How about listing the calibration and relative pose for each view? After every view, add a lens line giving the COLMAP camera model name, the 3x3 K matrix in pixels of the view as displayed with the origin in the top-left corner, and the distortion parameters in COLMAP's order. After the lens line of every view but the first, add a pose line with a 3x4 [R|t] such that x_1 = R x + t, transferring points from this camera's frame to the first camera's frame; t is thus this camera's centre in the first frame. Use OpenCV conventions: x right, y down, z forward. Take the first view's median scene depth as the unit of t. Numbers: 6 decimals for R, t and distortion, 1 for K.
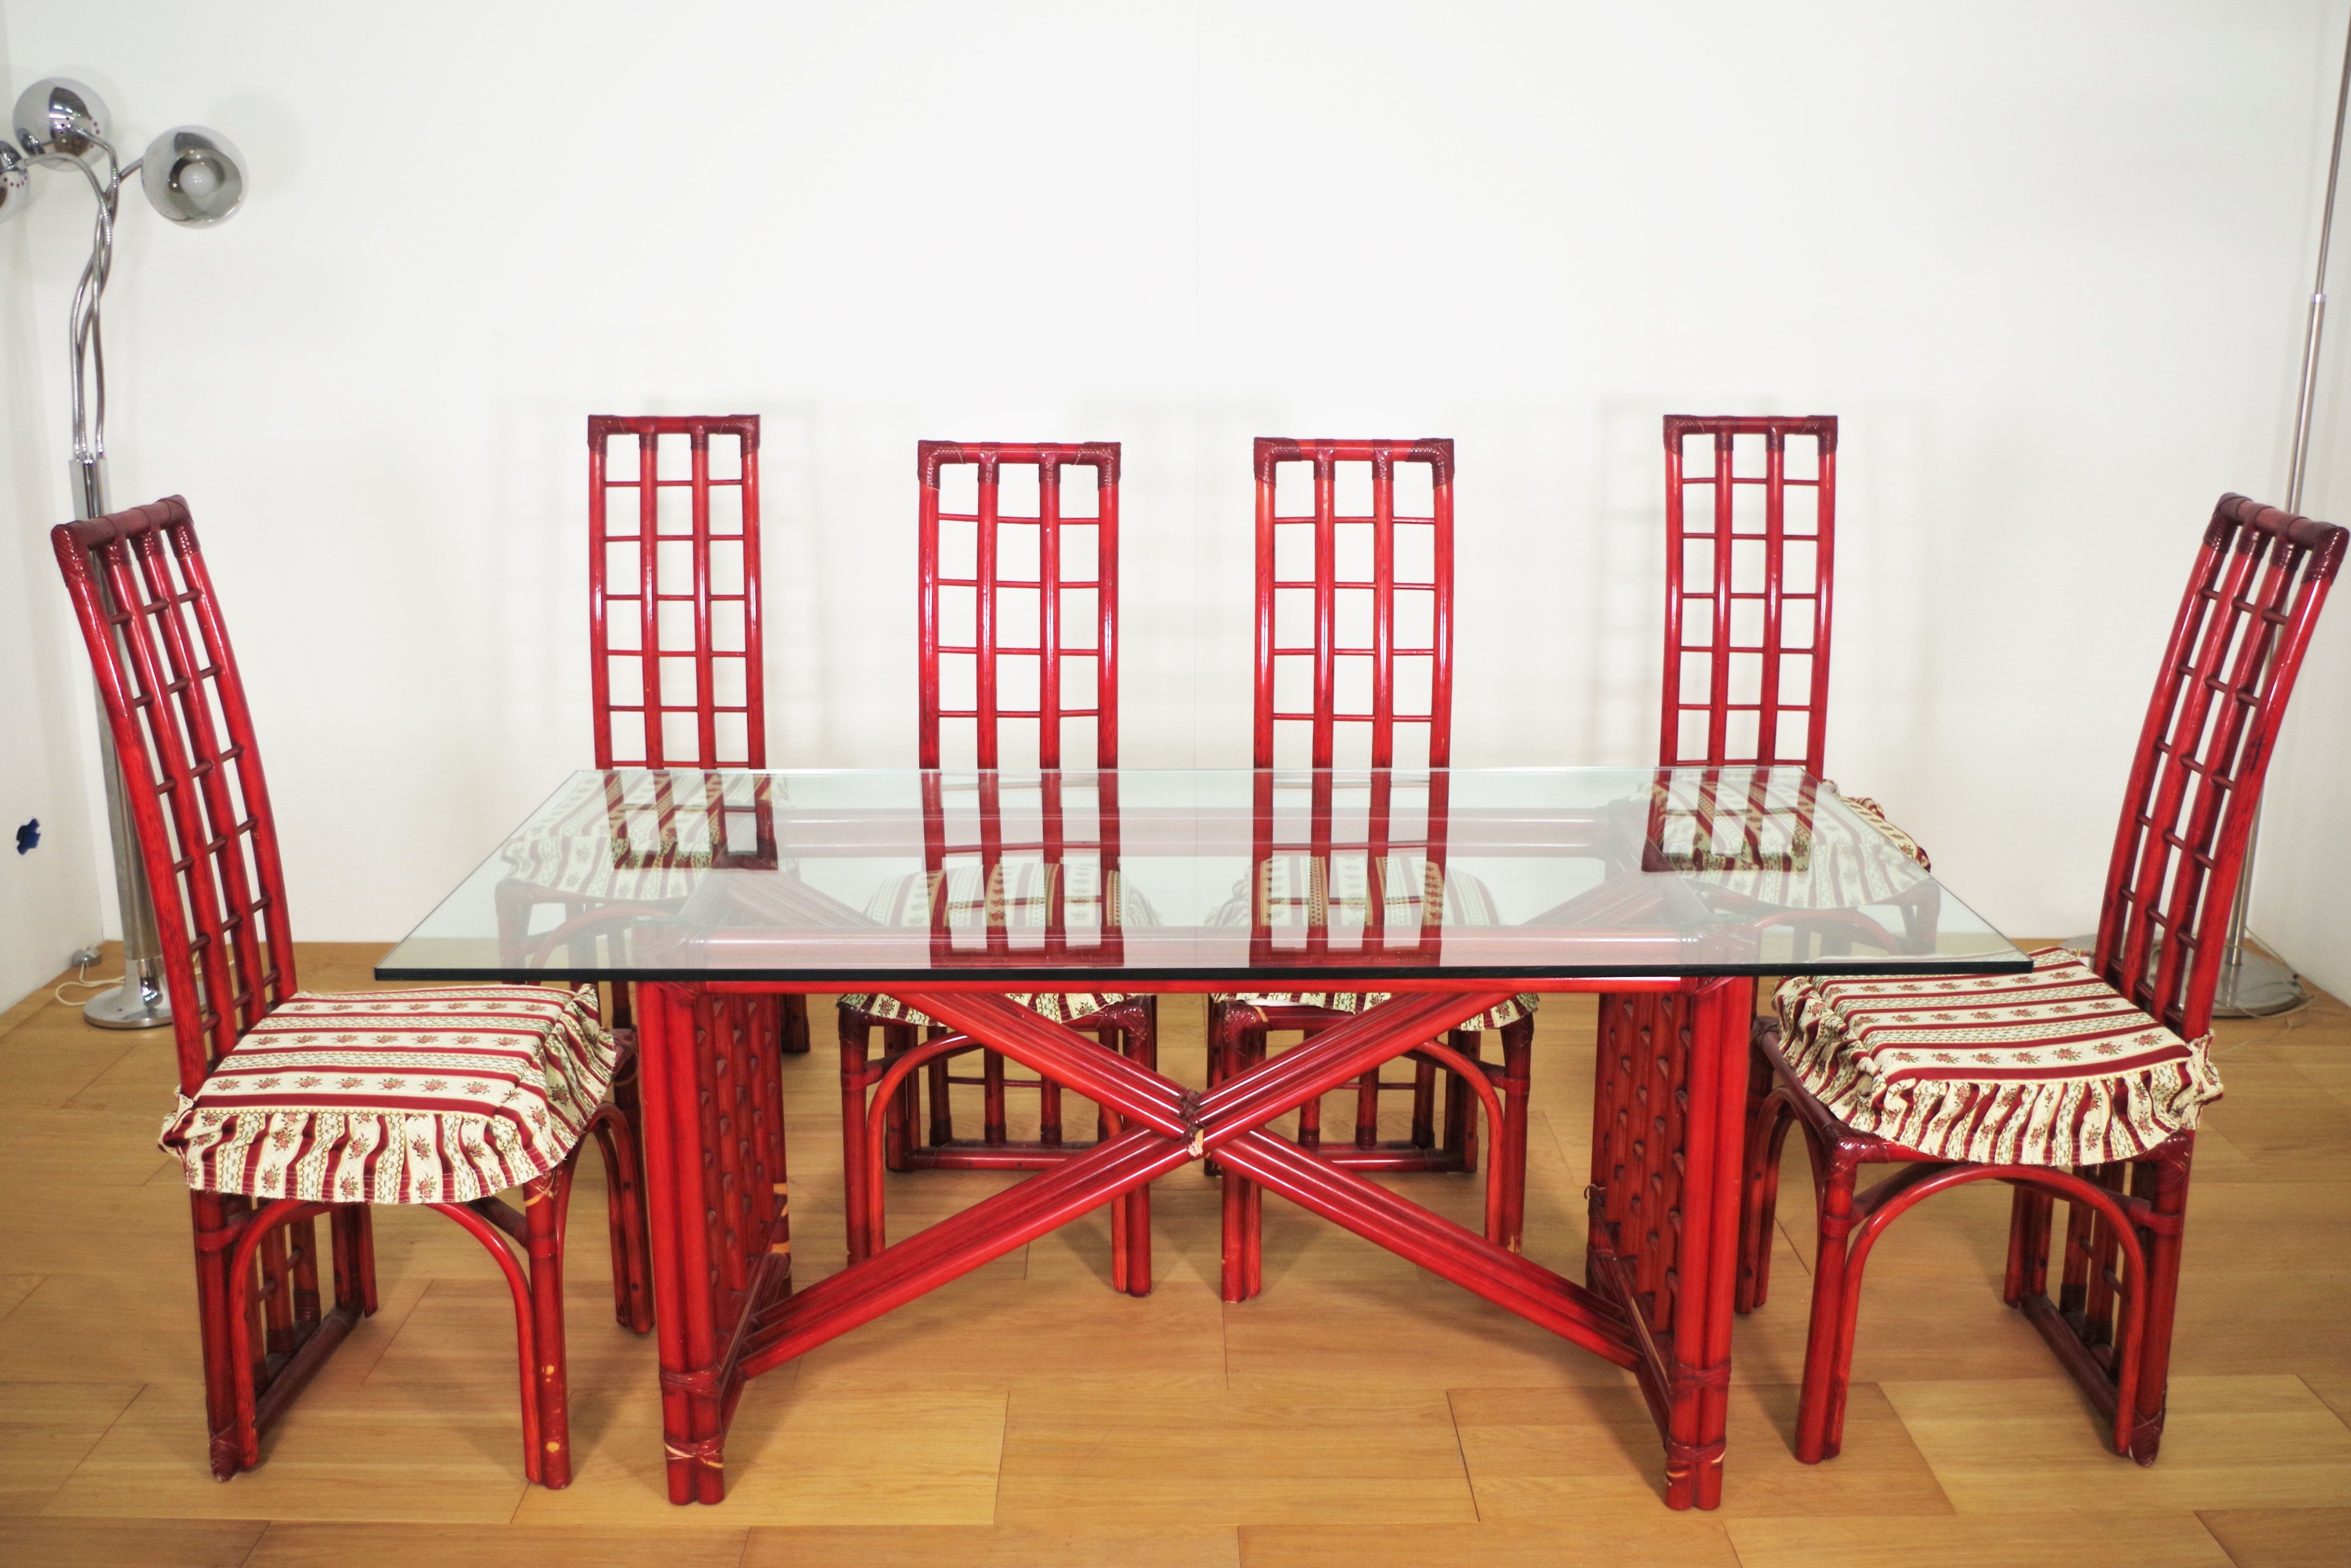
lens RADIAL K [[2180.6, 0, 1160.9], [0, 2180.6, 766.0], [0, 0, 1]] dist [-0.065505, 0.000000]
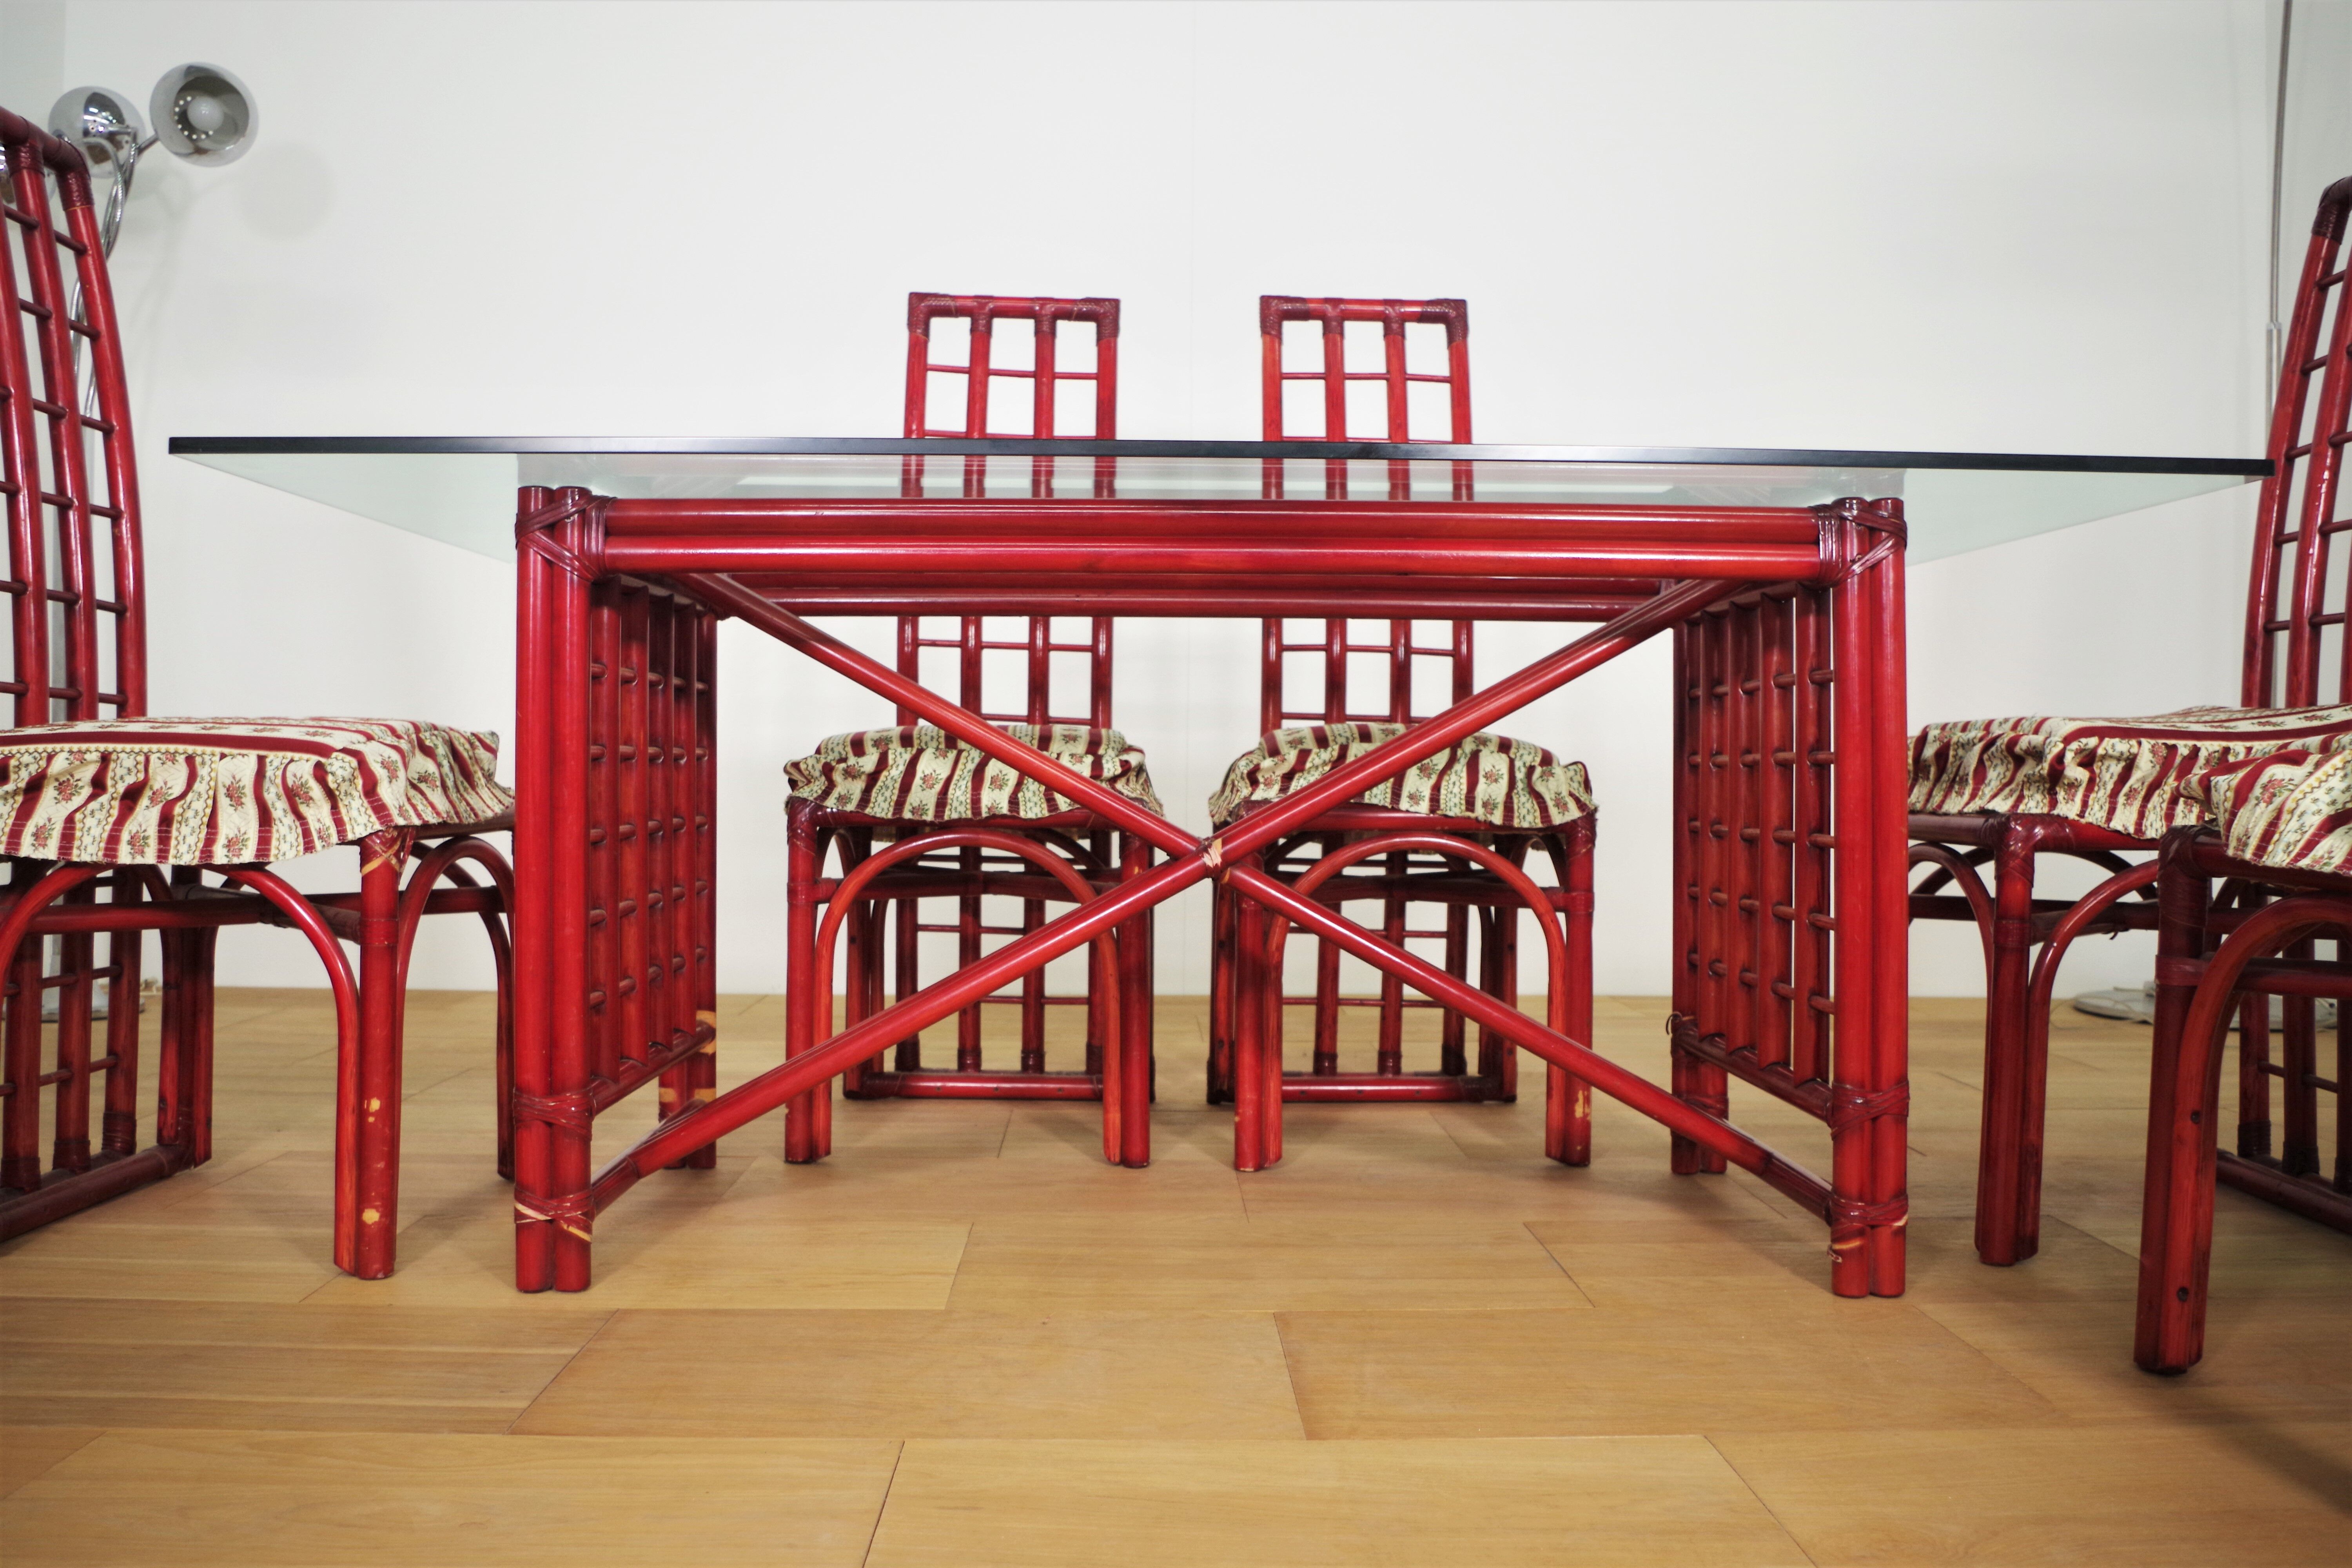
lens RADIAL K [[1812.7, 0, 1160.9], [0, 1812.7, 838.5], [0, 0, 1]] dist [-0.069356, 0.011615]
pose [[0.999872, 0.007270, 0.014241, -0.012179], [-0.003928, 0.975055, -0.221927, 0.307670], [-0.015499, 0.221843, 0.974959, 0.333019]]
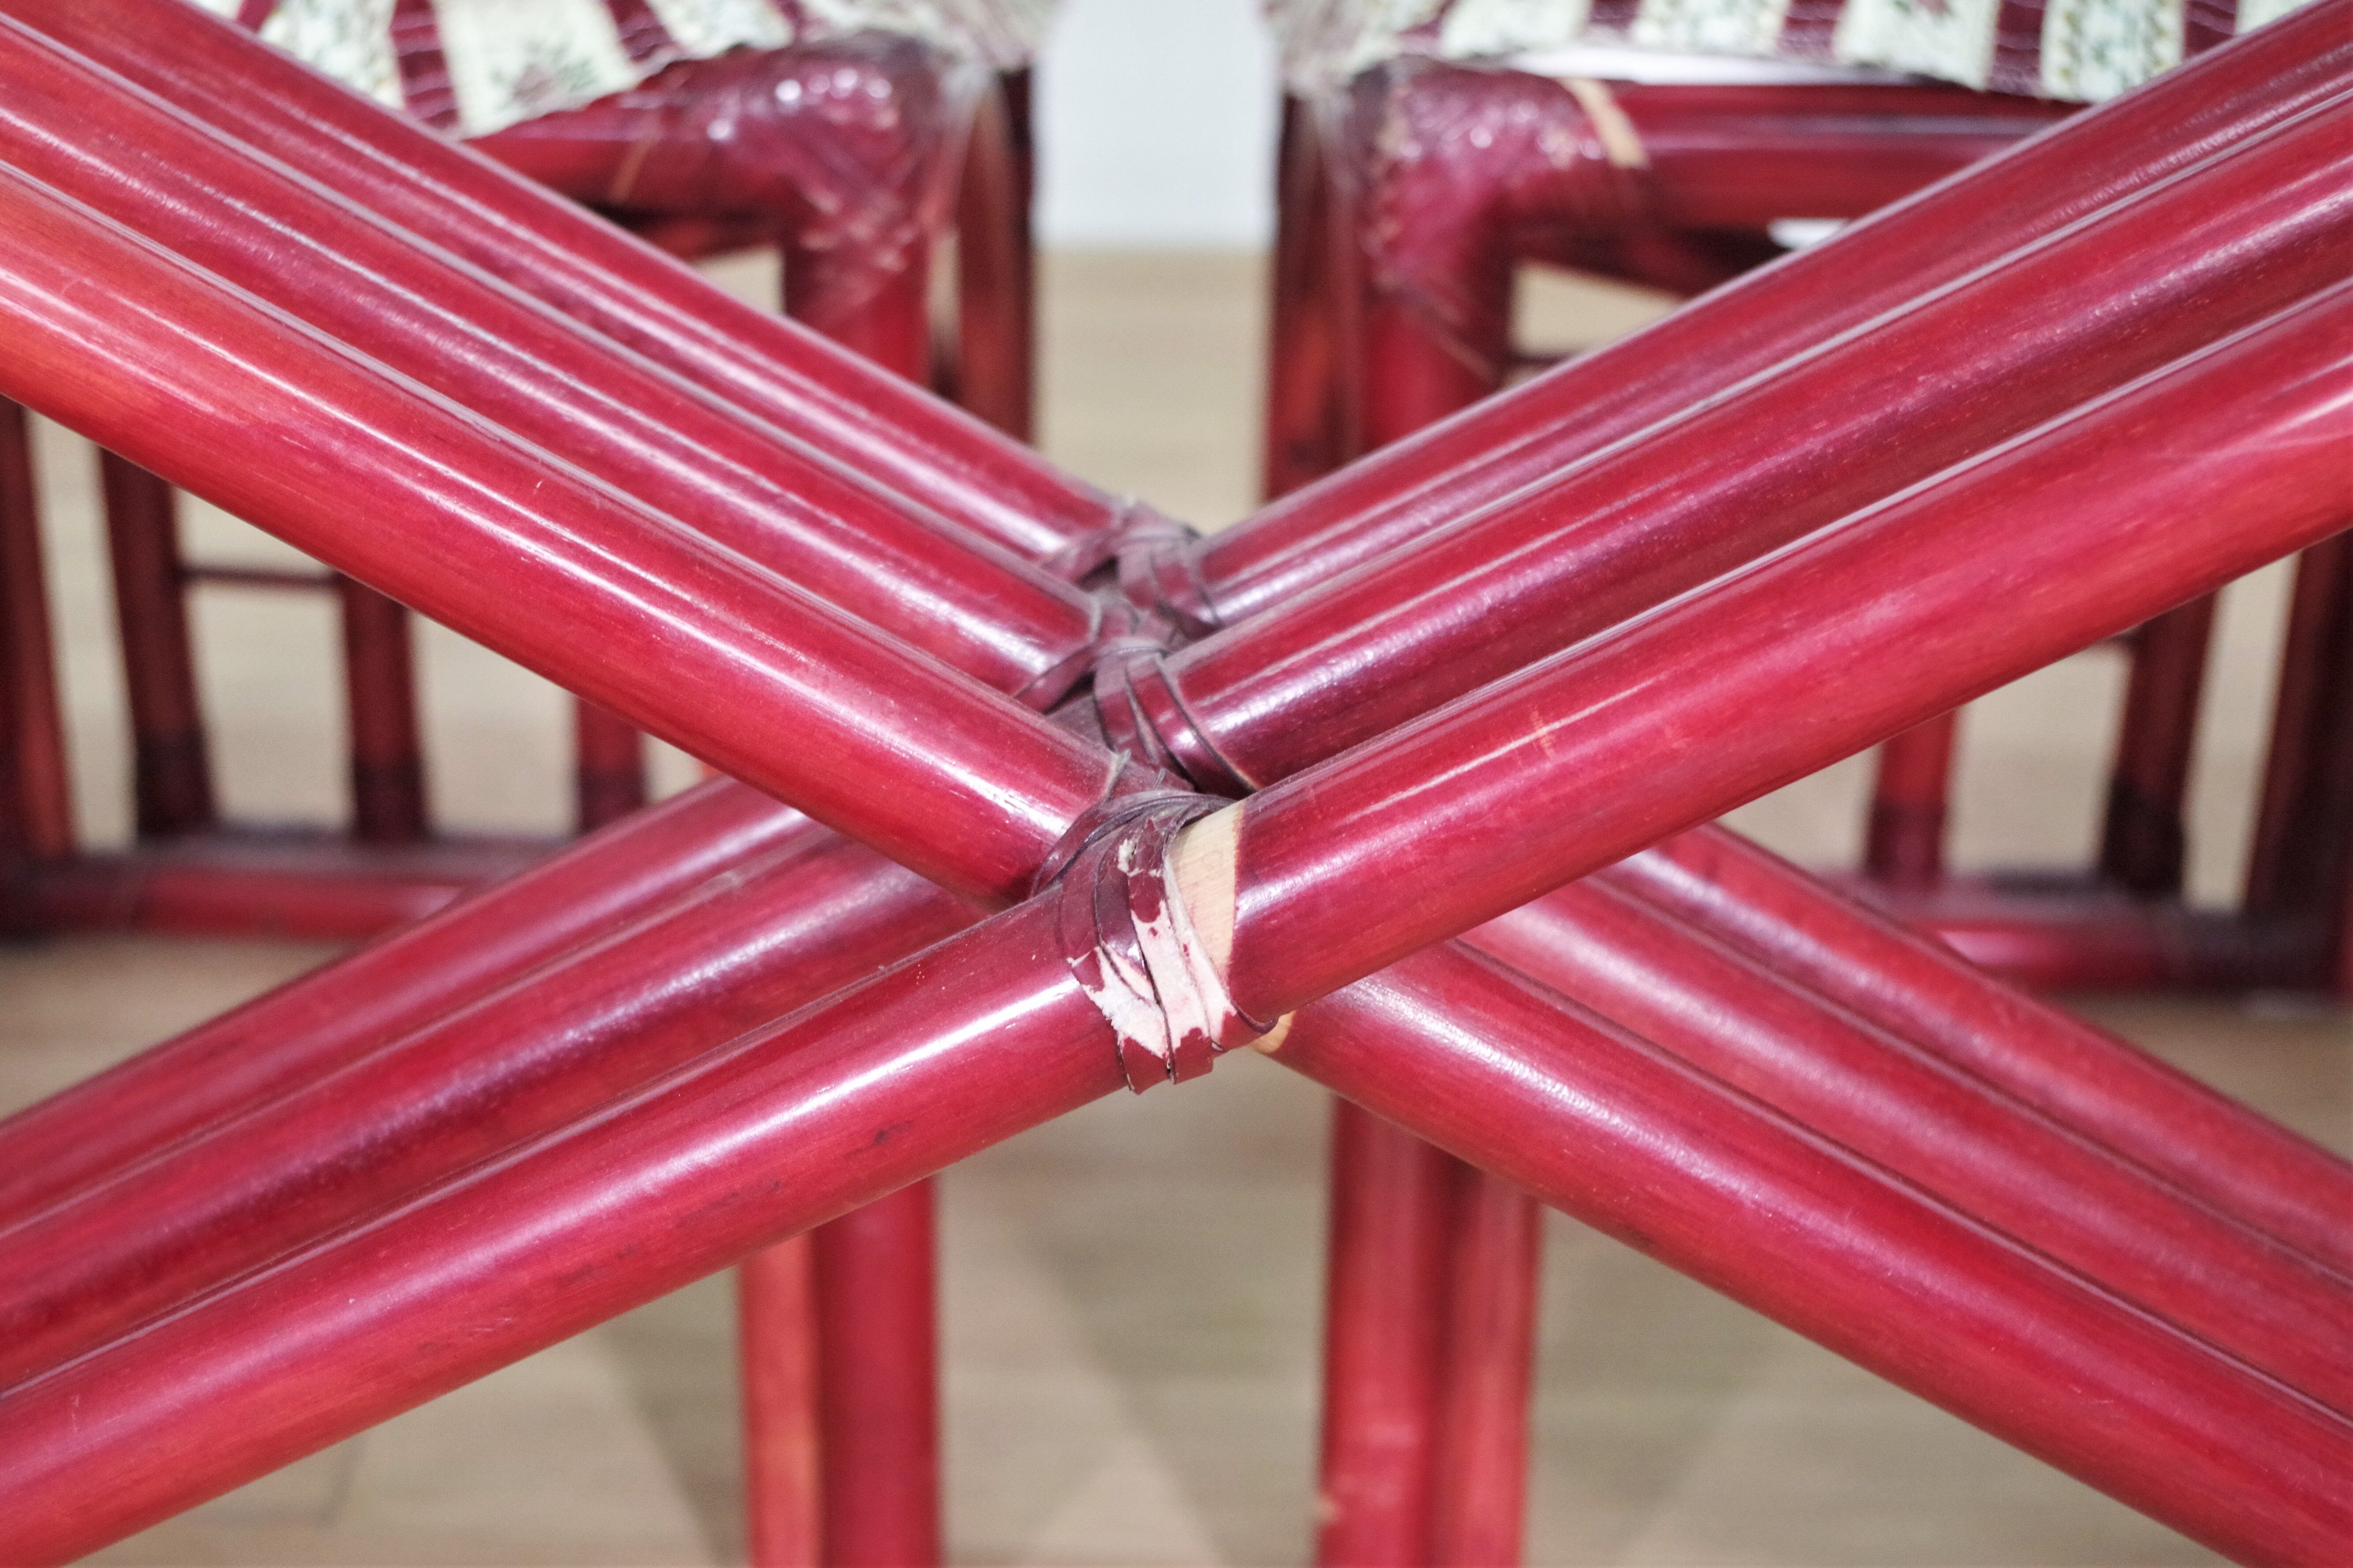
lens RADIAL K [[3195.9, 0, 1176.9], [0, 3195.9, 782.6], [0, 0, 1]] dist [0.025866, 0.000000]
pose [[0.999787, 0.020585, -0.001158, 0.016064], [-0.020122, 0.986435, 0.162915, 0.134917], [0.004496, -0.162857, 0.986639, 0.814024]]
